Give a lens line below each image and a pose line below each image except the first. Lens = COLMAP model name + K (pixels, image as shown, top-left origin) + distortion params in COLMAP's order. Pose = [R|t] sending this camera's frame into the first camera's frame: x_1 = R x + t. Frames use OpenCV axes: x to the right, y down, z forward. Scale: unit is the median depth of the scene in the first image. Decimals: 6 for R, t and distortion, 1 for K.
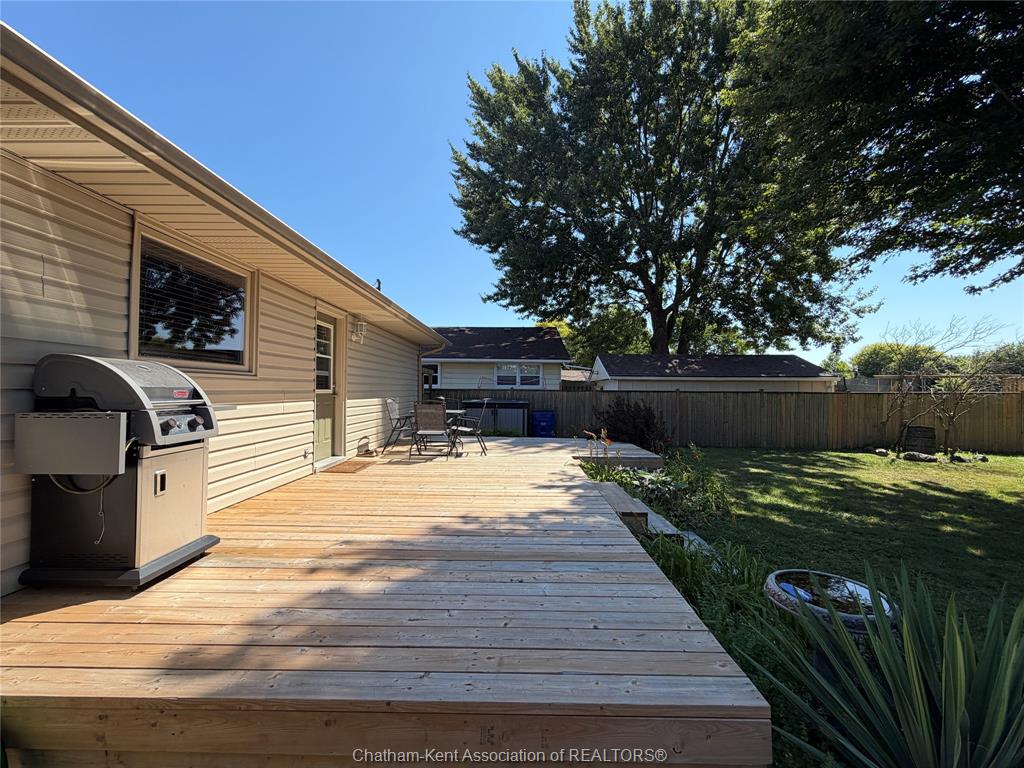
lens RADIAL K [[408.9, 0, 513.1], [0, 408.9, 389.8], [0, 0, 1]] dist [0.000480, 0.000209]
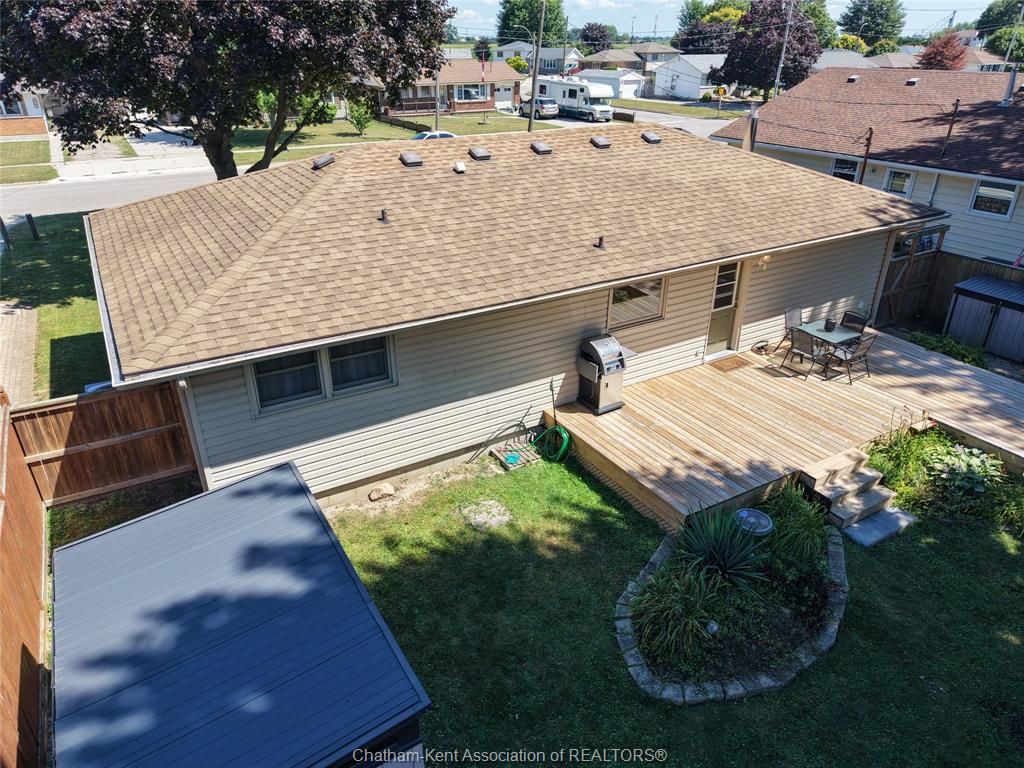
lens RADIAL K [[694.2, 0, 512.9], [0, 694.2, 383.4], [0, 0, 1]] dist [0.011865, -0.014920]
pose [[0.521136, 0.375965, -0.766203, 2.368444], [0.008536, 0.895406, 0.445169, -1.817037], [0.853431, -0.238534, 0.463420, -1.718929]]
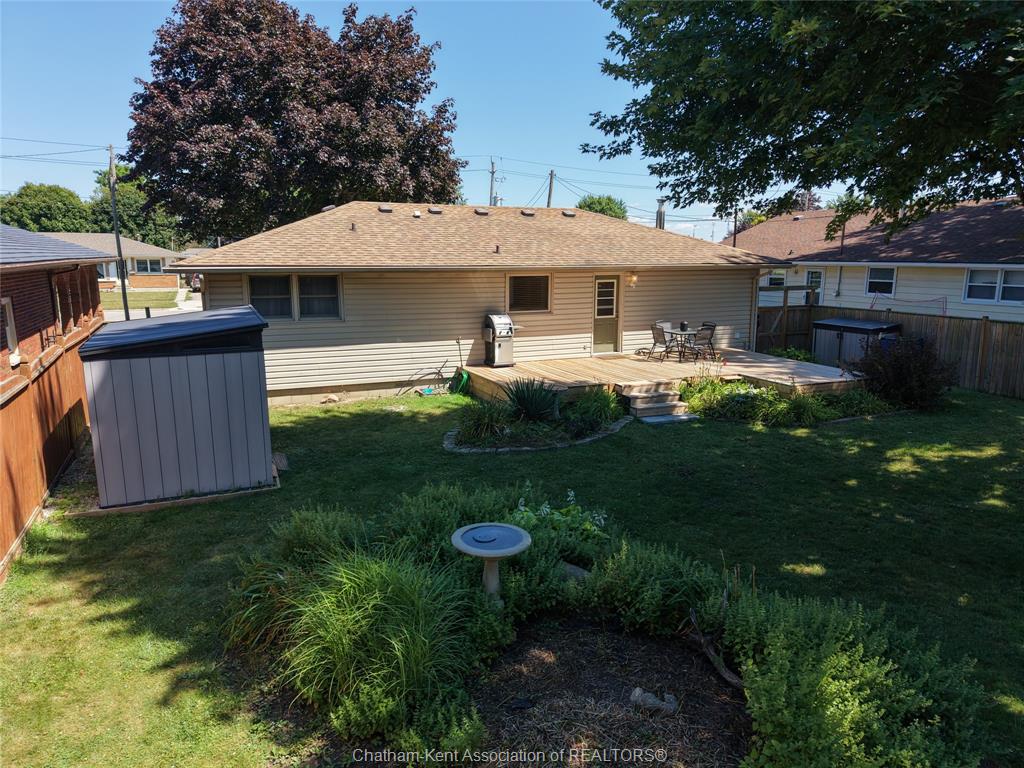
lens RADIAL K [[694.2, 0, 511.8], [0, 694.2, 390.4], [0, 0, 1]] dist [0.011865, -0.014920]
pose [[0.410230, 0.166276, -0.896696, 5.031785], [0.009747, 0.982383, 0.186624, -0.579158], [0.911930, -0.085299, 0.401382, -1.593511]]
